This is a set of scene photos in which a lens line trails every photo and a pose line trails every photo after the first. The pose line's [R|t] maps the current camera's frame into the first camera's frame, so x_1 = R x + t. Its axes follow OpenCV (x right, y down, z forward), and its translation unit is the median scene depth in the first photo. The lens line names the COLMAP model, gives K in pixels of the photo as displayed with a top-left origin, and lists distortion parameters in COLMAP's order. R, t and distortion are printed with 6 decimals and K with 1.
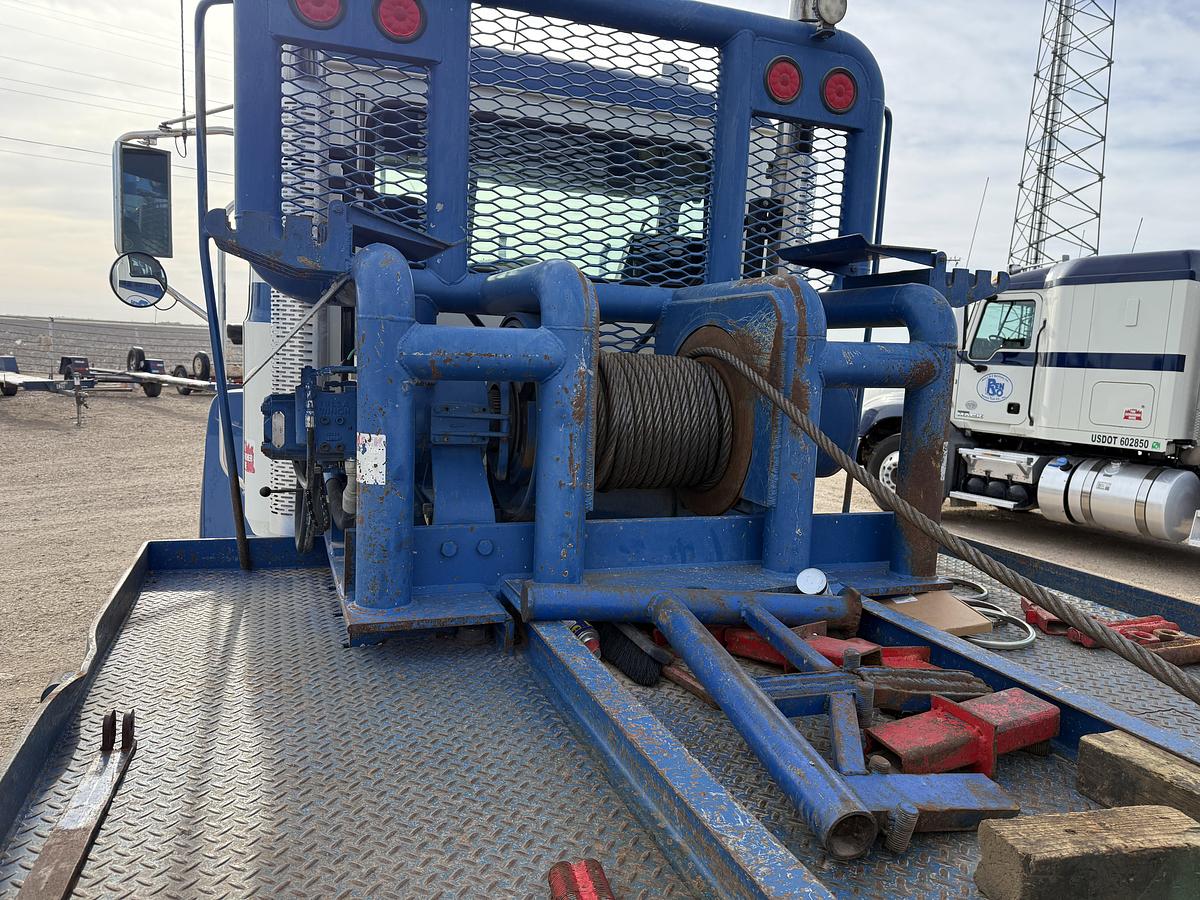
lens RADIAL K [[839.1, 0, 600.0], [0, 839.1, 450.0], [0, 0, 1]] dist [0.028346, -0.063409]
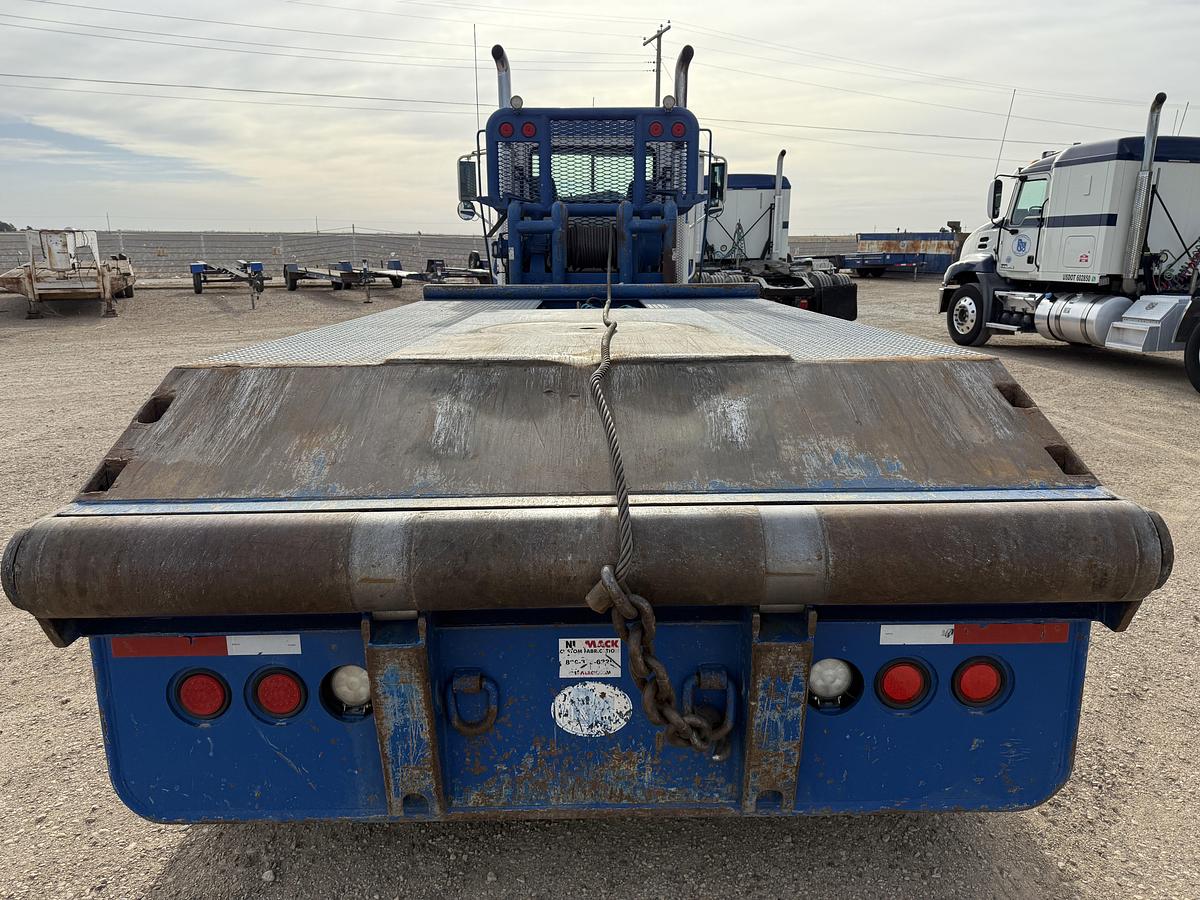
lens RADIAL K [[839.1, 0, 600.0], [0, 839.1, 450.0], [0, 0, 1]] dist [0.028346, -0.063409]
pose [[0.934978, 0.039067, -0.352548, 0.354726], [0.002412, 0.993193, 0.116456, 0.105766], [0.354698, -0.109734, 0.928519, -0.612157]]
